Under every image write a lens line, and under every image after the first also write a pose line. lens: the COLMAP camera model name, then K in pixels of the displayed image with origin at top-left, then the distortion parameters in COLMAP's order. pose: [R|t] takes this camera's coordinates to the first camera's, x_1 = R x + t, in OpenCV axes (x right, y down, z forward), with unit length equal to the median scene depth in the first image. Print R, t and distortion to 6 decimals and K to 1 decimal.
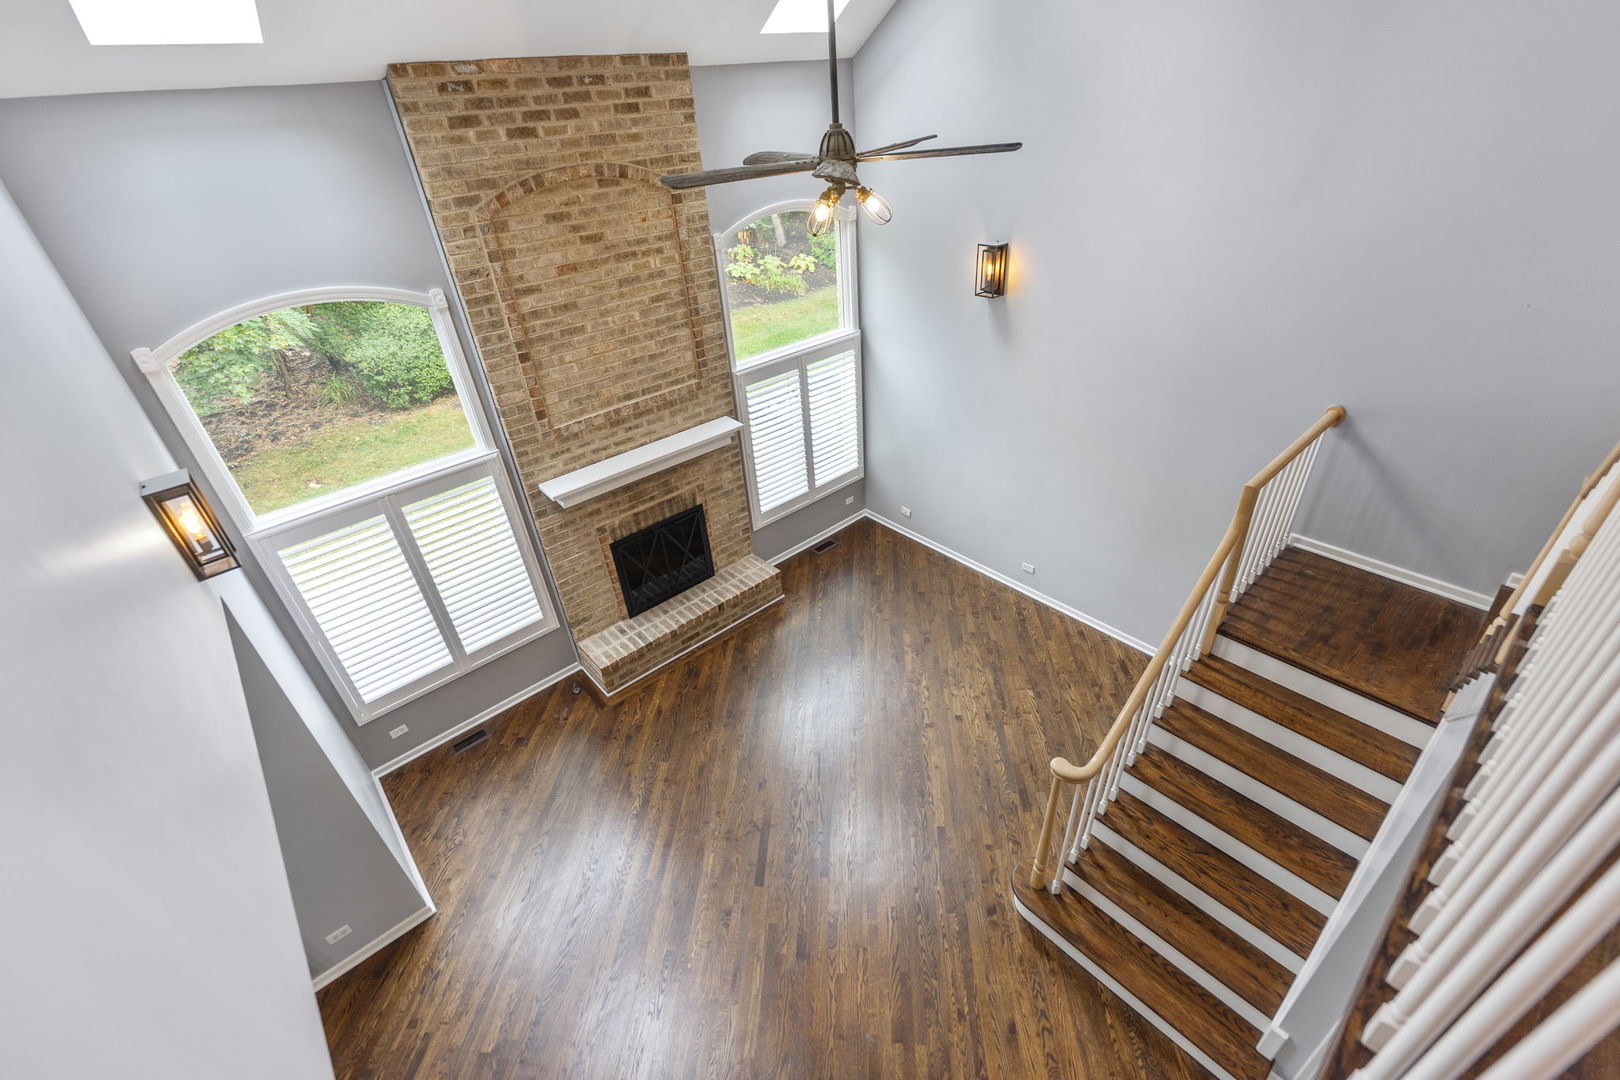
lens RADIAL K [[692.3, 0, 807.0], [0, 692.3, 548.1], [0, 0, 1]] dist [-0.000808, 0.000497]
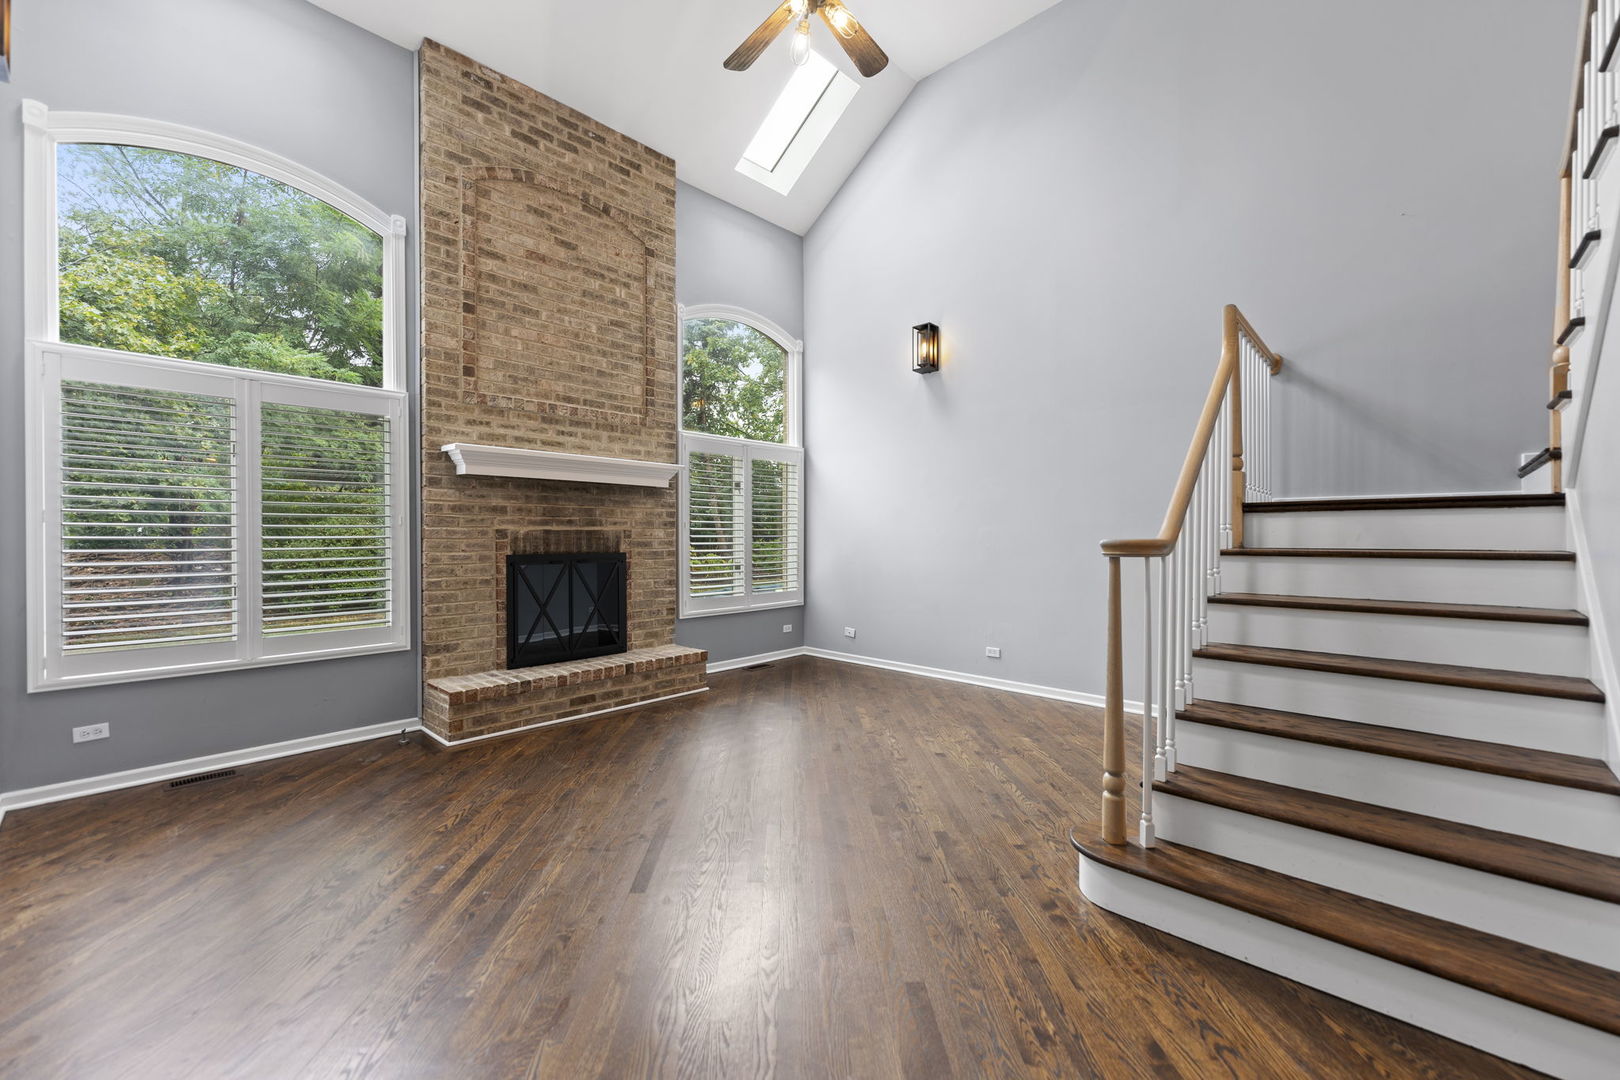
lens RADIAL K [[652.2, 0, 808.9], [0, 652.2, 534.4], [0, 0, 1]] dist [0.002411, 0.000305]
pose [[0.993148, 0.067187, 0.095616, -0.001322], [-0.003900, 0.836800, -0.547495, 0.457494], [-0.116796, 0.543371, 0.831328, 0.333502]]
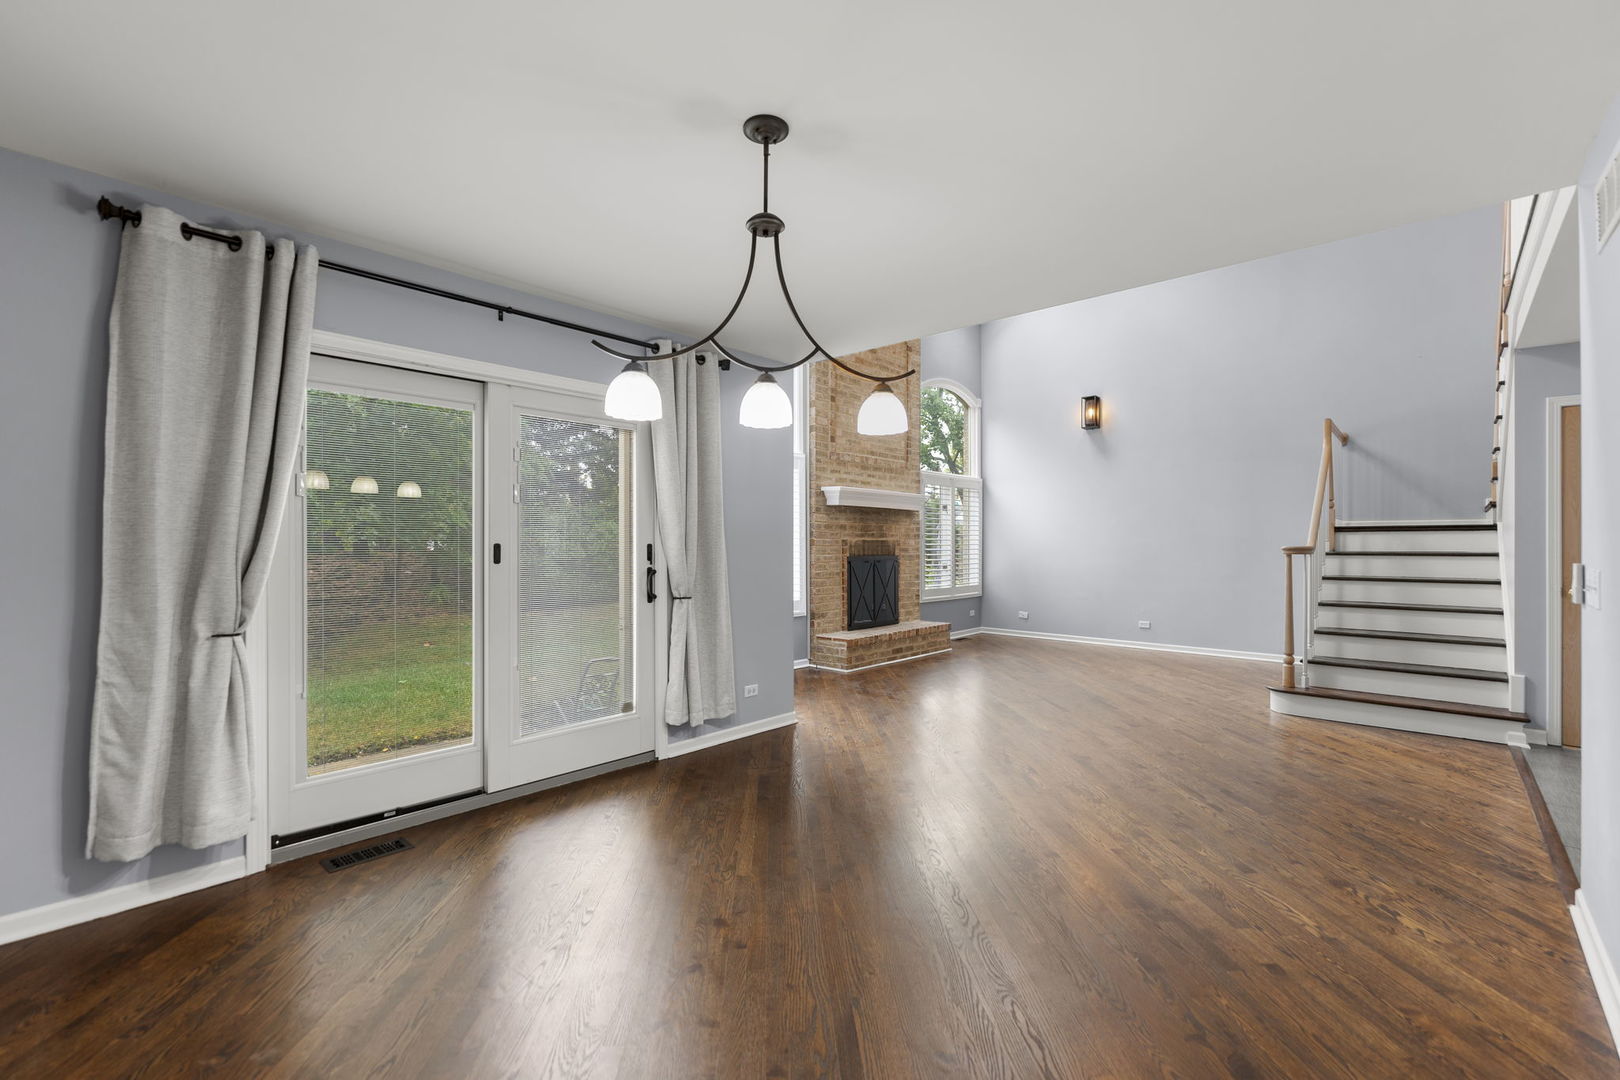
lens RADIAL K [[692.3, 0, 811.1], [0, 692.3, 540.9], [0, 0, 1]] dist [-0.000808, 0.000497]
pose [[0.991492, 0.068530, 0.110670, -0.564792], [0.003586, 0.835493, -0.549489, 0.767483], [-0.130121, 0.545211, 0.828139, -0.076491]]
